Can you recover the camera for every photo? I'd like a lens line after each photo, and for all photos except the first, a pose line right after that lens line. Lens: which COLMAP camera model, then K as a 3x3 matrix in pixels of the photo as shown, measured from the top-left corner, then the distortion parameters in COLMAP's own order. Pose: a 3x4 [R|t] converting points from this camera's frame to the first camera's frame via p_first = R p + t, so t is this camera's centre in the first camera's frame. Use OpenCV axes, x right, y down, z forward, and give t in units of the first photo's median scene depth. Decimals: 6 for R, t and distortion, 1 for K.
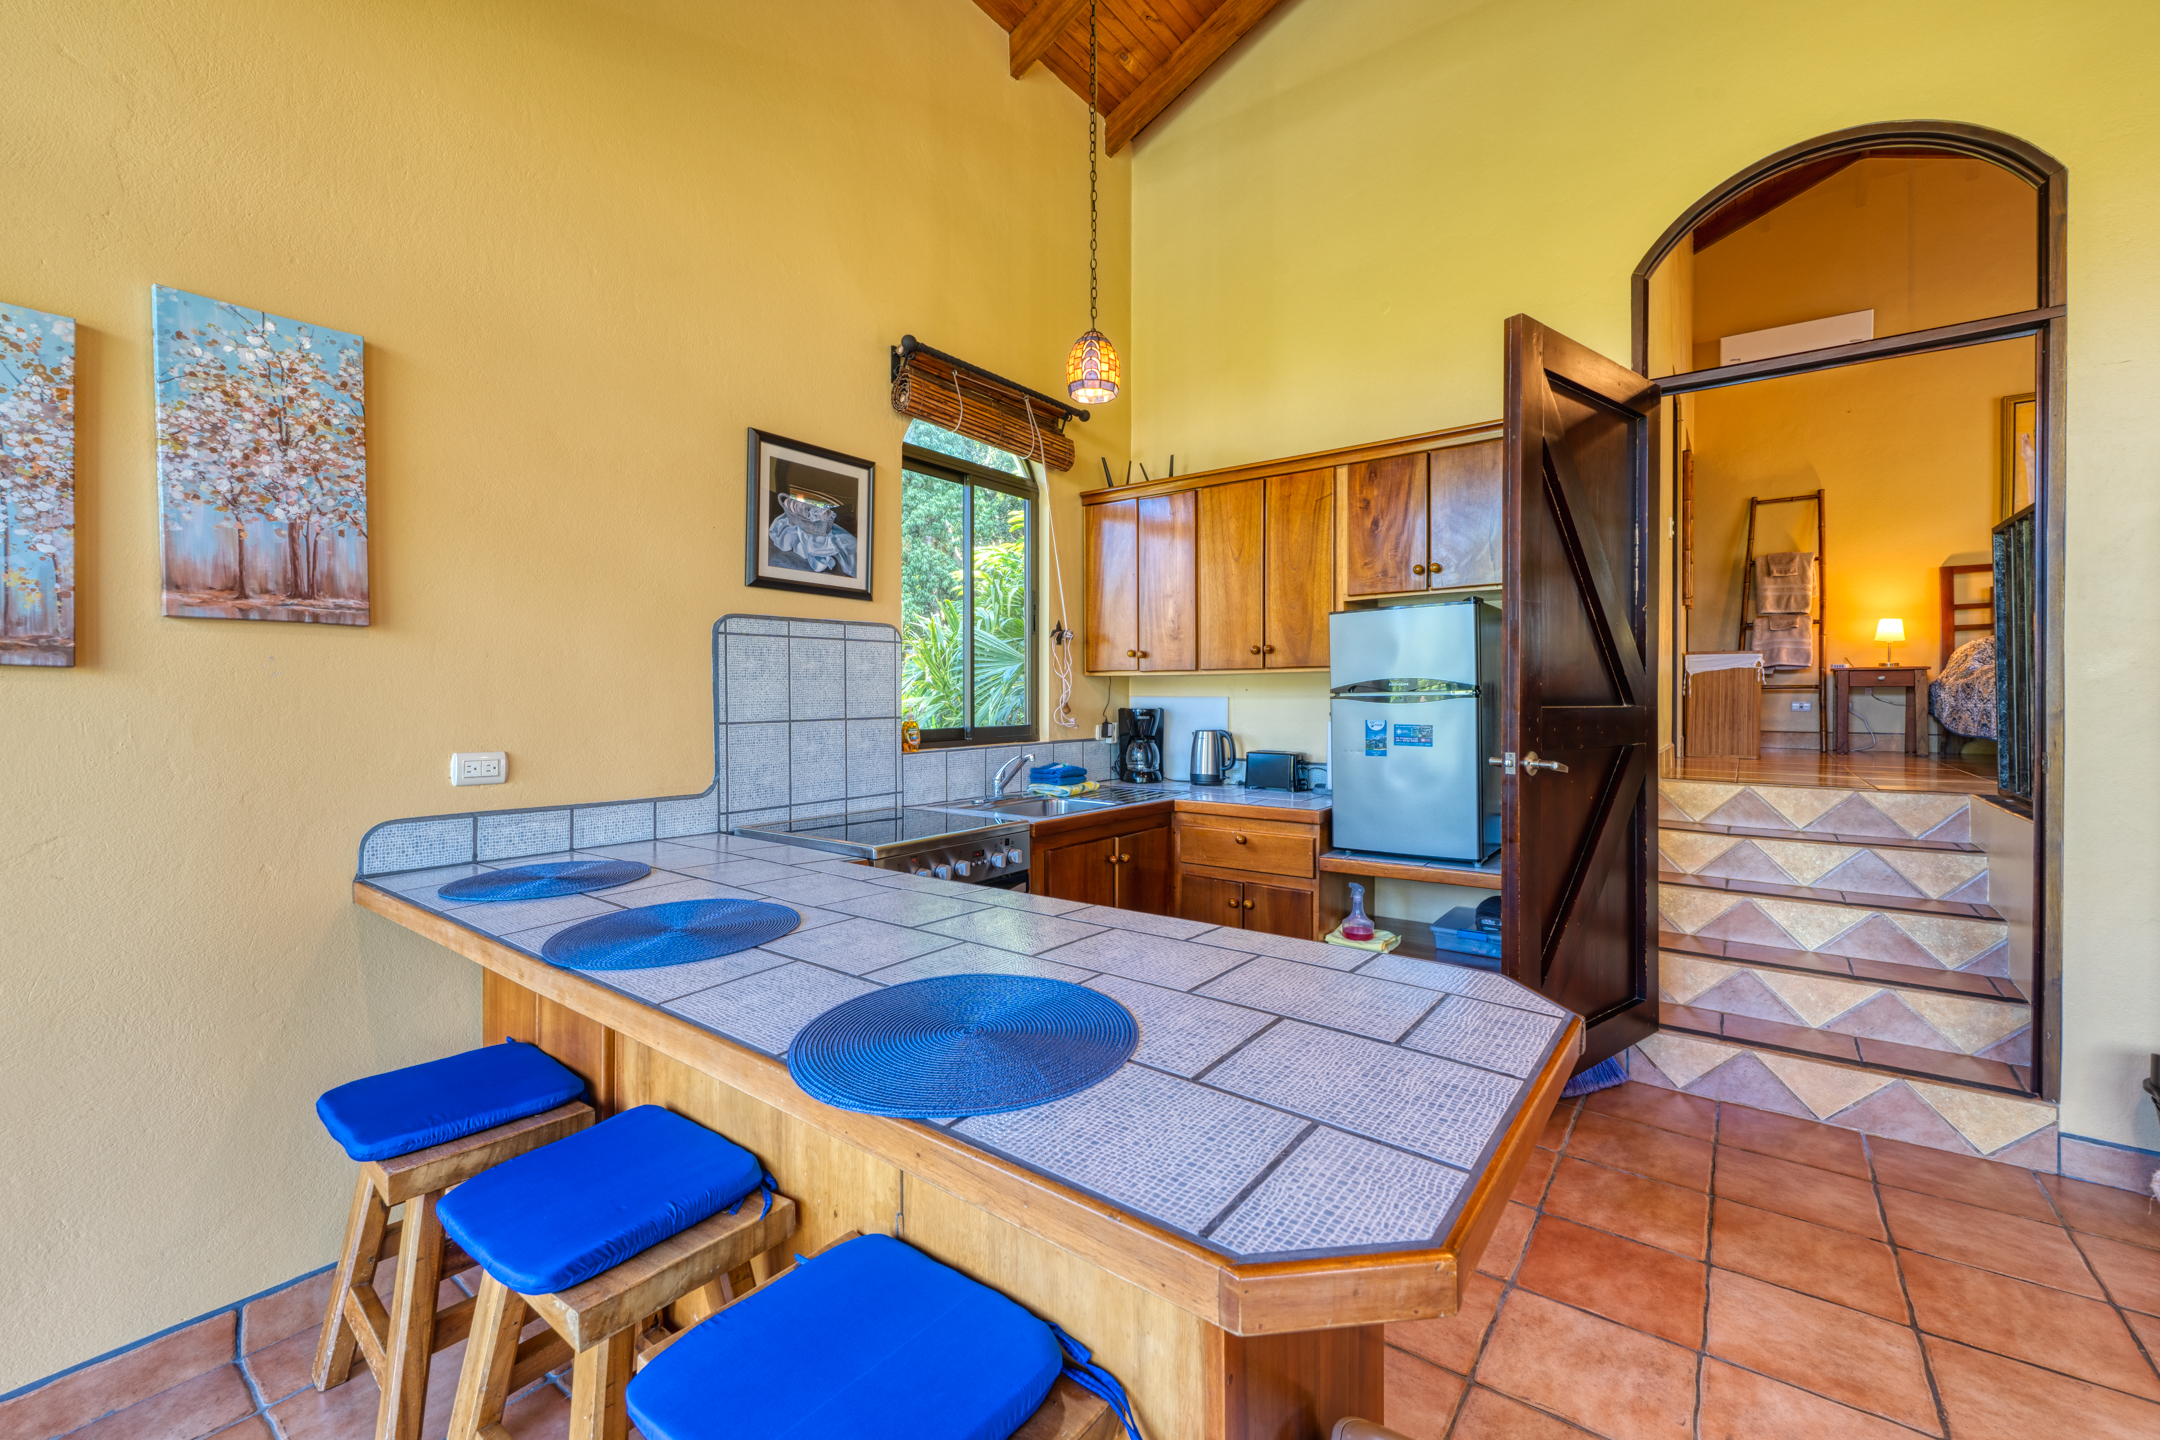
lens RADIAL K [[868.3, 0, 1077.9], [0, 868.3, 704.9], [0, 0, 1]] dist [0.000418, 0.000176]
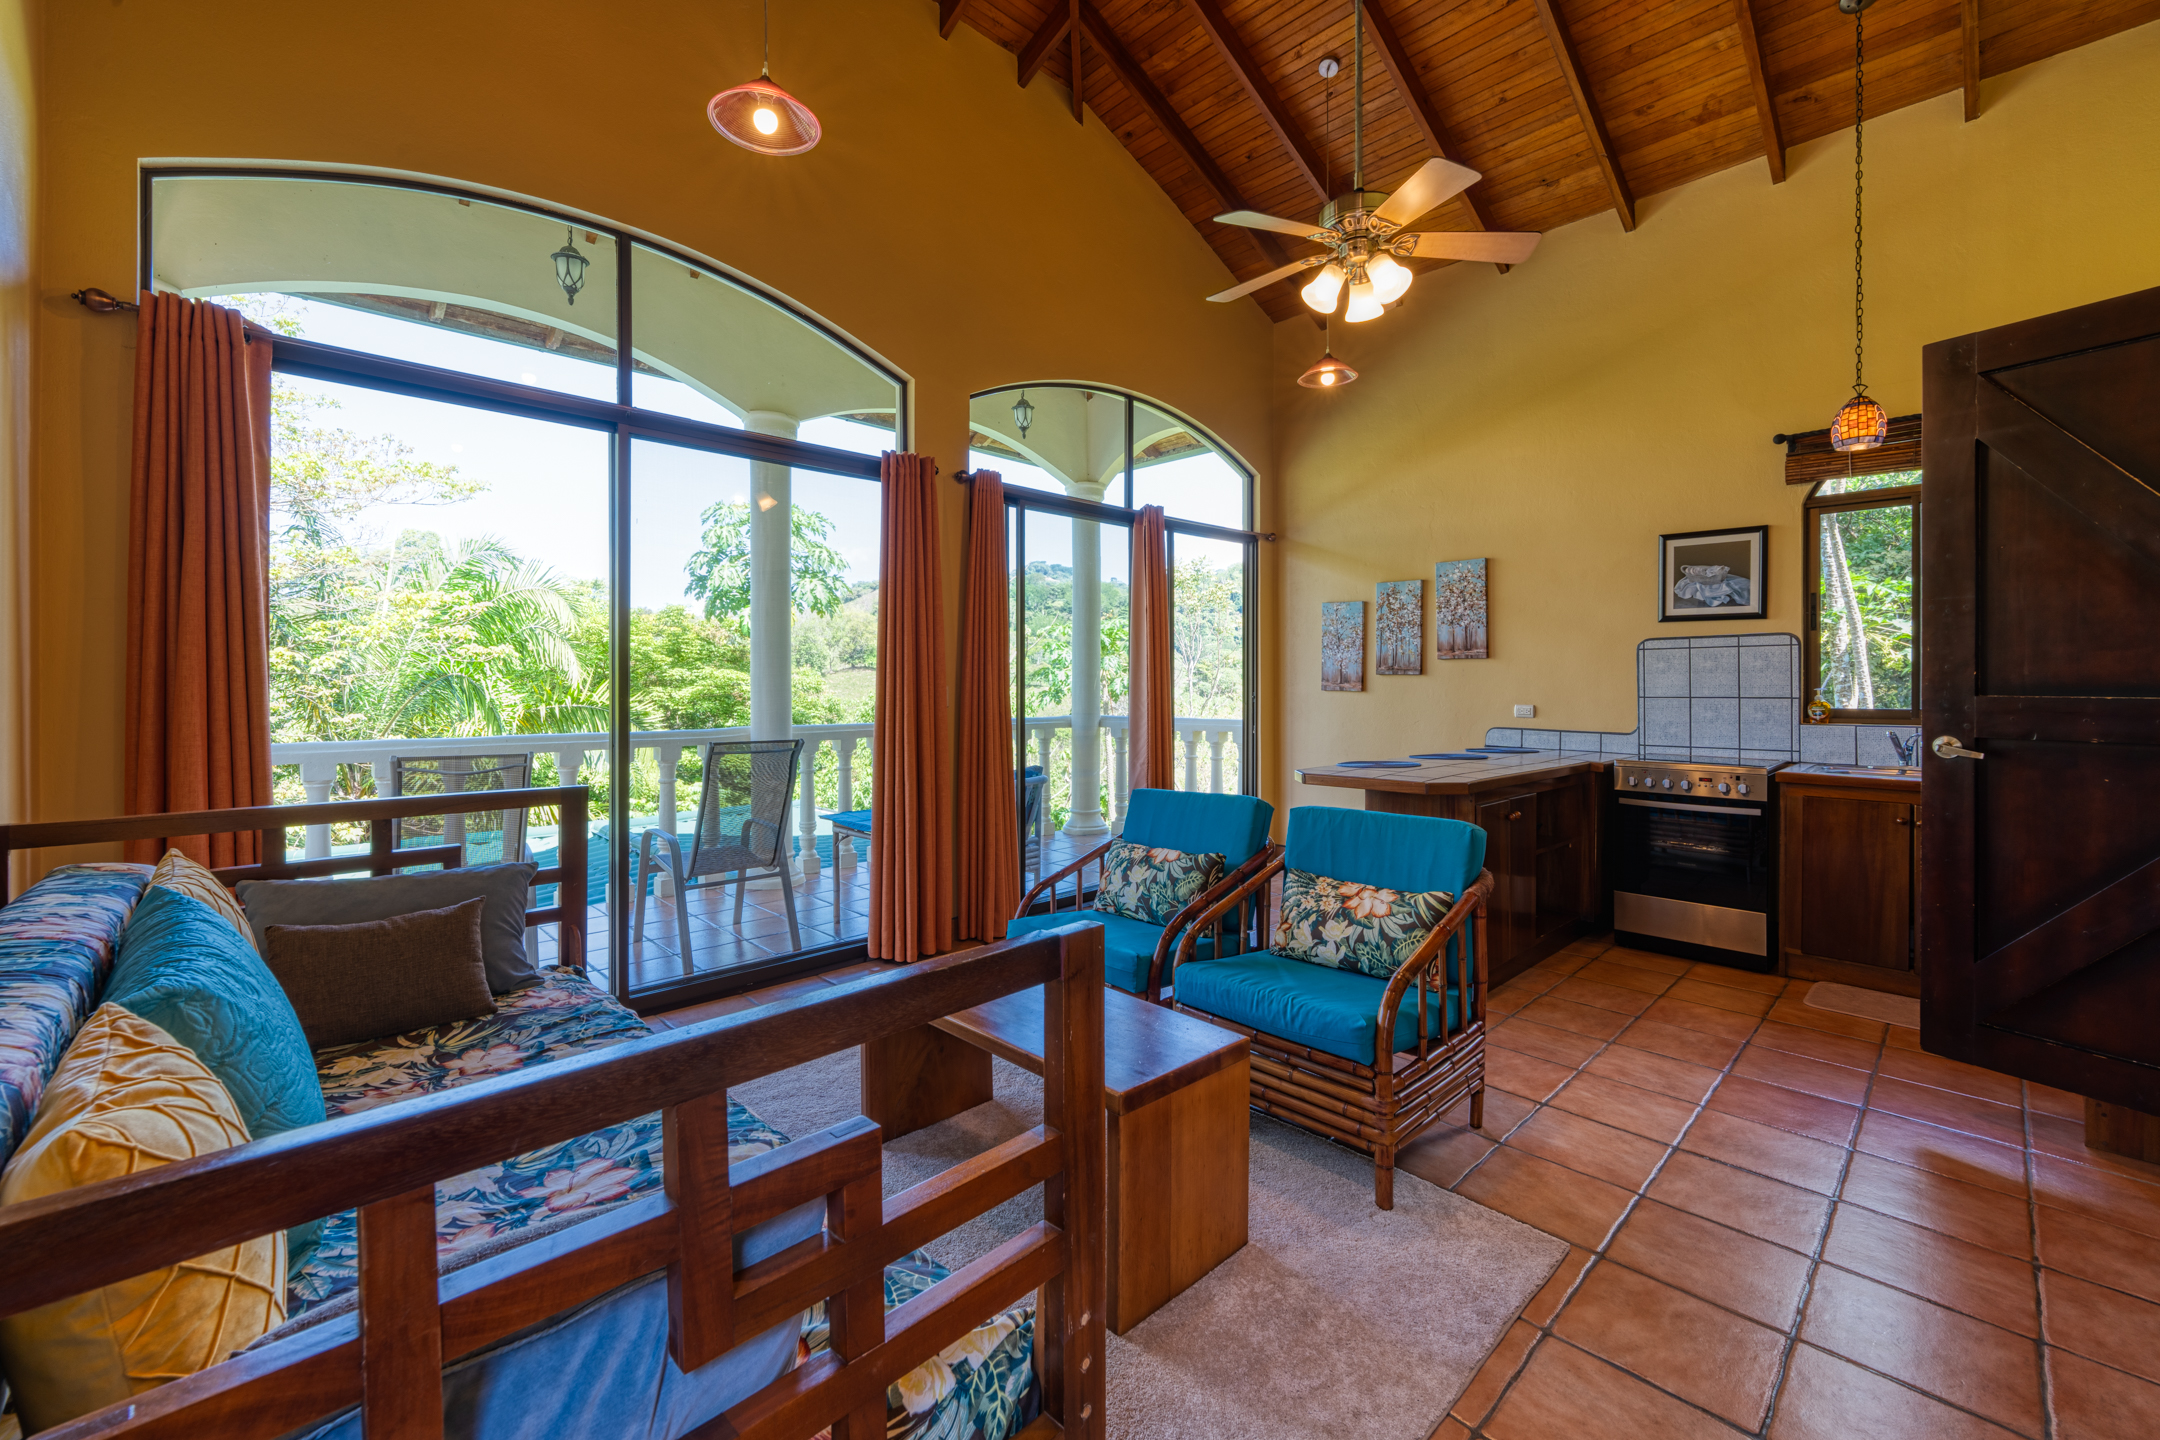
lens RADIAL K [[868.3, 0, 1065.7], [0, 868.3, 677.3], [0, 0, 1]] dist [0.000418, 0.000176]
pose [[-0.163214, 0.001883, -0.986589, 1.639034], [-0.004831, 0.999985, 0.002708, -0.020874], [0.986579, 0.005208, -0.163202, 0.073507]]
